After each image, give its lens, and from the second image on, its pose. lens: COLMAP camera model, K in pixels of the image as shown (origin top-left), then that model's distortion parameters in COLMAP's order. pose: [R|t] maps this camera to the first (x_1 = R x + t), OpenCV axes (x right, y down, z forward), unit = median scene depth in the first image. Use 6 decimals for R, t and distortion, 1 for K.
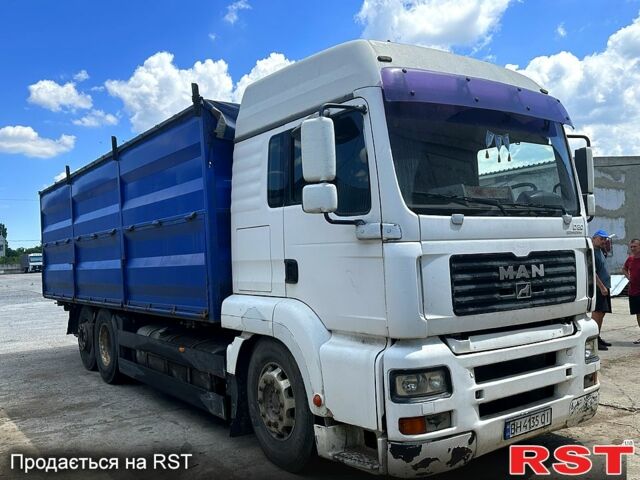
lens RADIAL K [[580.7, 0, 320.0], [0, 580.7, 240.0], [0, 0, 1]] dist [0.154199, -0.296355]
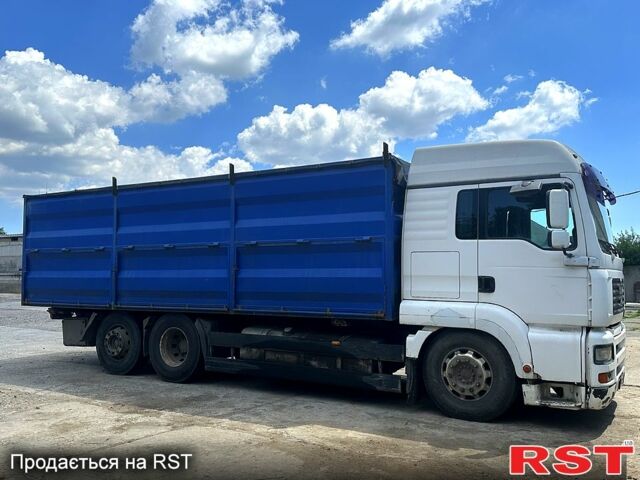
lens RADIAL K [[580.7, 0, 320.0], [0, 580.7, 240.0], [0, 0, 1]] dist [0.154199, -0.296355]
pose [[0.919045, 0.071702, 0.387576, -0.914464], [-0.054648, 0.996997, -0.054862, 0.041921], [-0.390346, 0.029241, 0.920204, -0.182736]]
